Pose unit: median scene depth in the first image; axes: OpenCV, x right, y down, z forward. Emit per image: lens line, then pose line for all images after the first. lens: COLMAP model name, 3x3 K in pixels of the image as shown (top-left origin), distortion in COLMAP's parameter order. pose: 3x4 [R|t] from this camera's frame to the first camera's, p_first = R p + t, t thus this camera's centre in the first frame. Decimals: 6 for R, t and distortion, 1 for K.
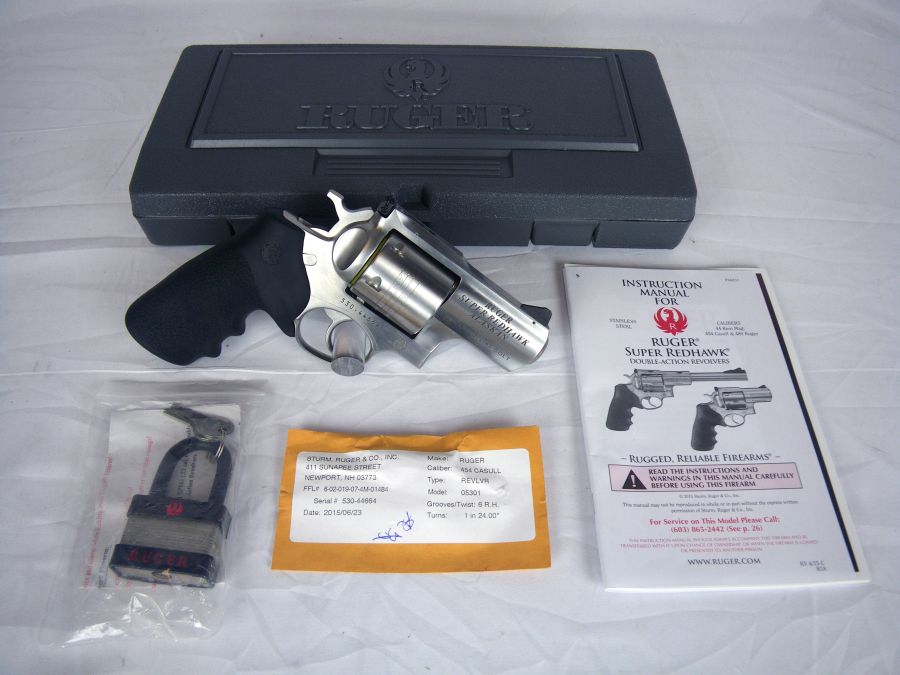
lens RADIAL K [[741.5, 0, 407.7], [0, 741.5, 353.8], [0, 0, 1]] dist [-0.141643, 0.081818]
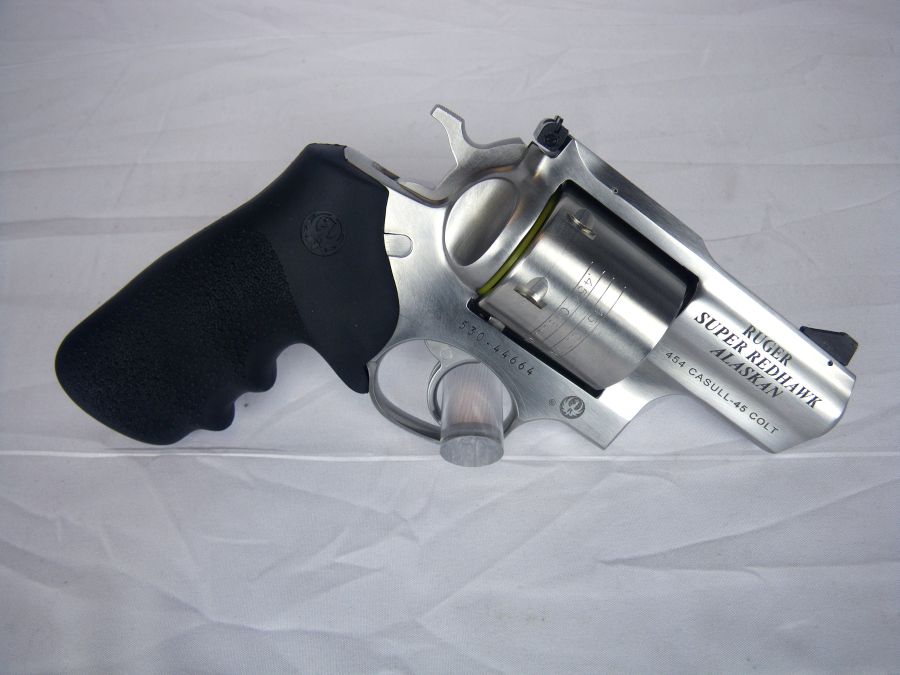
lens RADIAL K [[741.5, 0, 451.9], [0, 741.5, 333.9], [0, 0, 1]] dist [-0.141643, 0.081818]
pose [[0.999595, -0.012084, -0.025756, -0.081912], [0.011755, 0.999848, -0.012903, -0.059457], [0.025908, 0.012595, 0.999585, 0.489386]]
